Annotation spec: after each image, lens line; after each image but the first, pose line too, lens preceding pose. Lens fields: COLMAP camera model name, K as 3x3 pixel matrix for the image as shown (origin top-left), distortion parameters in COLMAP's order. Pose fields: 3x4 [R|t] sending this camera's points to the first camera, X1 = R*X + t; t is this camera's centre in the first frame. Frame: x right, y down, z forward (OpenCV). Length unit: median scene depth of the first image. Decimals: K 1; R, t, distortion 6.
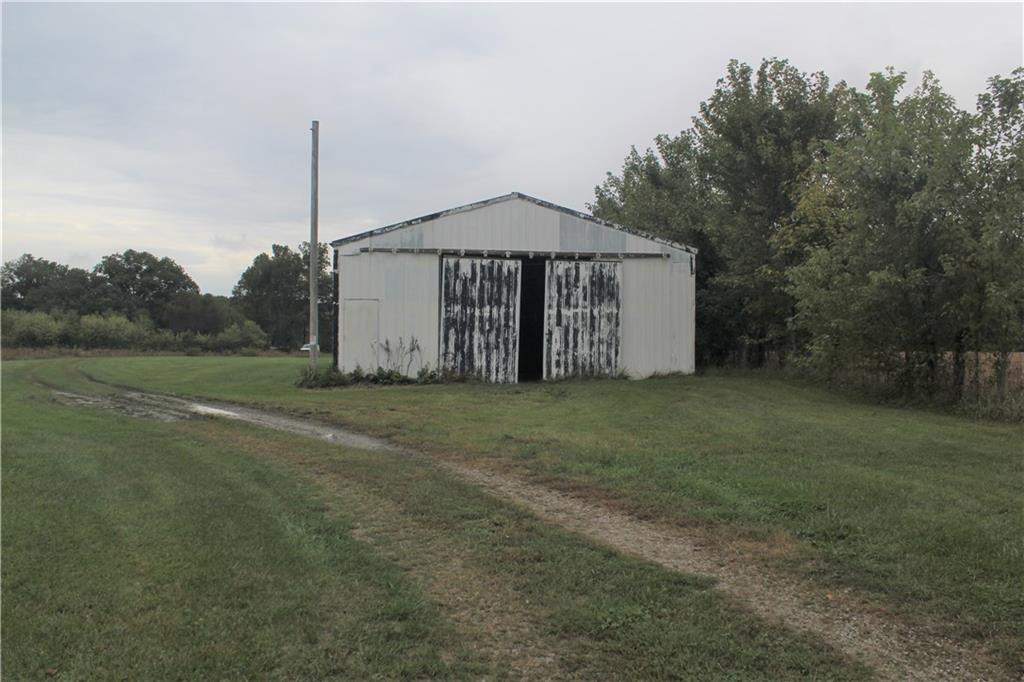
lens RADIAL K [[835.5, 0, 515.0], [0, 835.5, 336.9], [0, 0, 1]] dist [-0.121588, 0.050736]
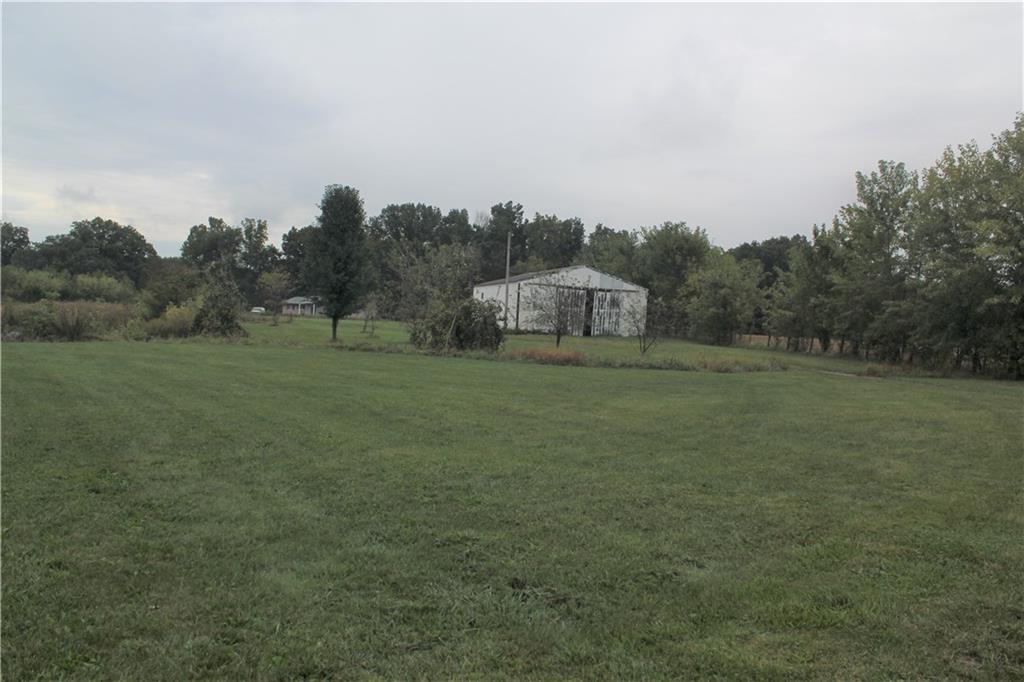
lens RADIAL K [[835.5, 0, 510.1], [0, 835.5, 342.4], [0, 0, 1]] dist [-0.121588, 0.050736]
pose [[0.983317, 0.042766, 0.176804, -0.696514], [-0.049804, 0.998126, 0.035563, -0.008631], [-0.174951, -0.043775, 0.983603, -1.593514]]
